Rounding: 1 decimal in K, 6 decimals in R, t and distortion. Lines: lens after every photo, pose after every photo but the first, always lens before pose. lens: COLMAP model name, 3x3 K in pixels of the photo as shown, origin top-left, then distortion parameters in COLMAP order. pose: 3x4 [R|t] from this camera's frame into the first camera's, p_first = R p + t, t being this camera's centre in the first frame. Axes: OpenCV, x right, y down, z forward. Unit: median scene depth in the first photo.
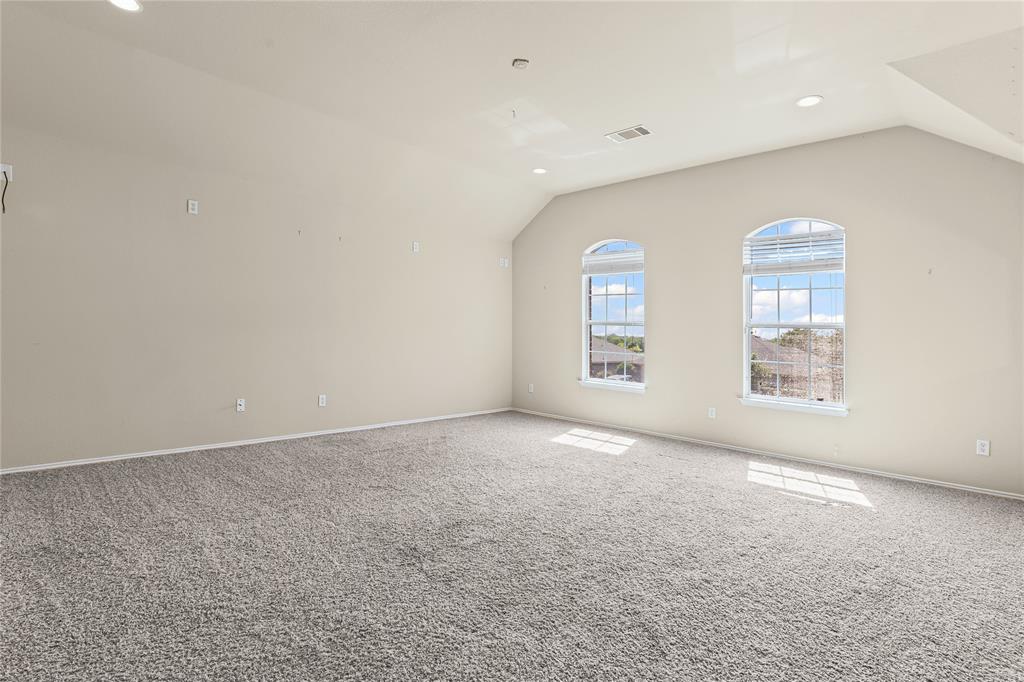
lens RADIAL K [[483.0, 0, 495.5], [0, 483.0, 339.2], [0, 0, 1]] dist [-0.003678, -0.000602]
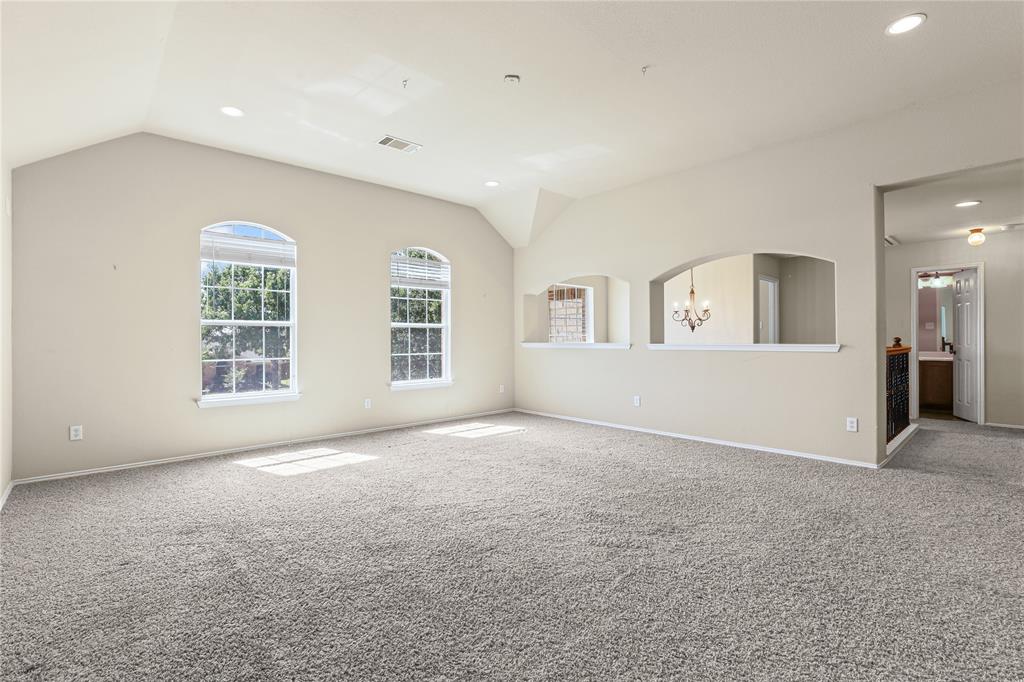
lens RADIAL K [[483.0, 0, 495.5], [0, 483.0, 339.2], [0, 0, 1]] dist [-0.003678, -0.000602]
pose [[0.087734, -0.034805, 0.995536, -0.545718], [0.025053, 0.999150, 0.032723, -0.023216], [-0.995829, 0.022071, 0.088531, 0.511278]]
